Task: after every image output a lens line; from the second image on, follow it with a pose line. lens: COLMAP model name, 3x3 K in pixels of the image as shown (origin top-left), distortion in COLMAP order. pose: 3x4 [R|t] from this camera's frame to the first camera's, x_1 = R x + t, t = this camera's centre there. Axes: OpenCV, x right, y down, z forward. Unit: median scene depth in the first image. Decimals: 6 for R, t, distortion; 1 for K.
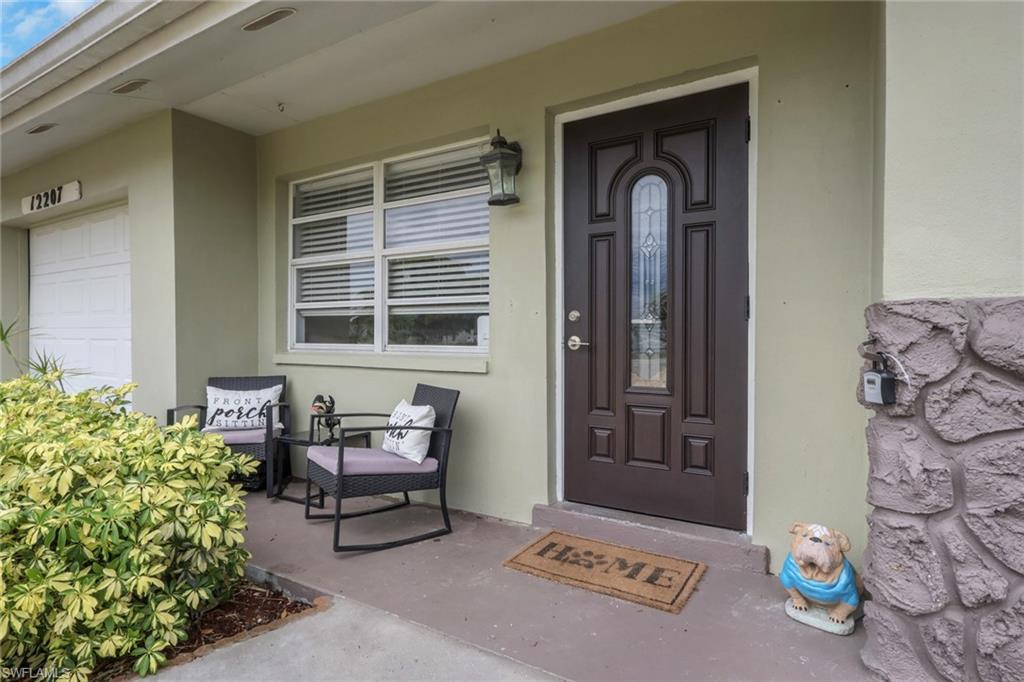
lens RADIAL K [[534.1, 0, 509.3], [0, 534.1, 337.0], [0, 0, 1]] dist [0.000761, 0.000247]
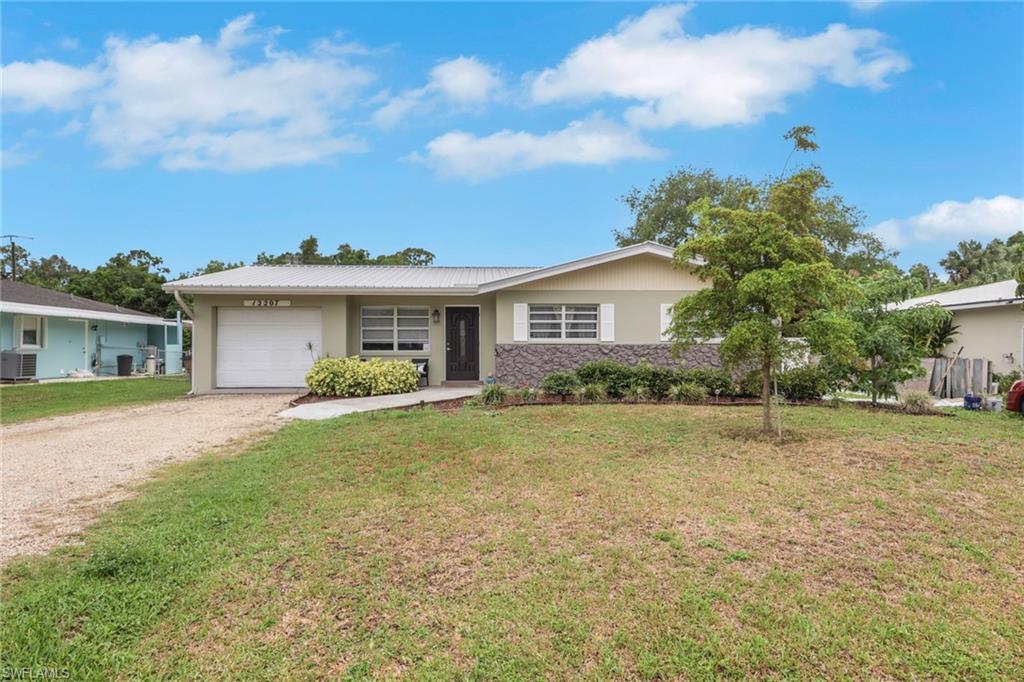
lens RADIAL K [[534.1, 0, 510.4], [0, 534.1, 343.6], [0, 0, 1]] dist [0.000761, 0.000247]
pose [[0.818244, -0.001864, 0.574868, -2.060019], [0.006681, 0.999958, -0.006267, -0.006059], [-0.574832, 0.008969, 0.818222, -3.123786]]
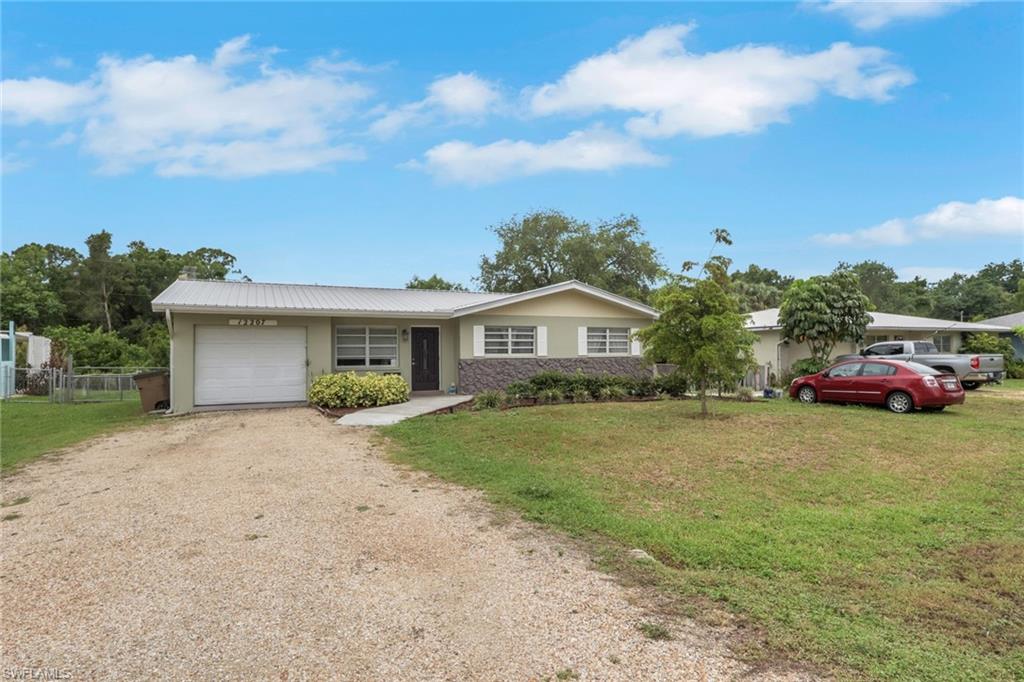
lens RADIAL K [[534.1, 0, 511.8], [0, 534.1, 342.8], [0, 0, 1]] dist [0.000761, 0.000247]
pose [[0.541191, 0.008931, 0.840852, -3.753121], [0.014206, 0.999704, -0.019762, -0.078958], [-0.840780, 0.022640, 0.540904, -2.751344]]
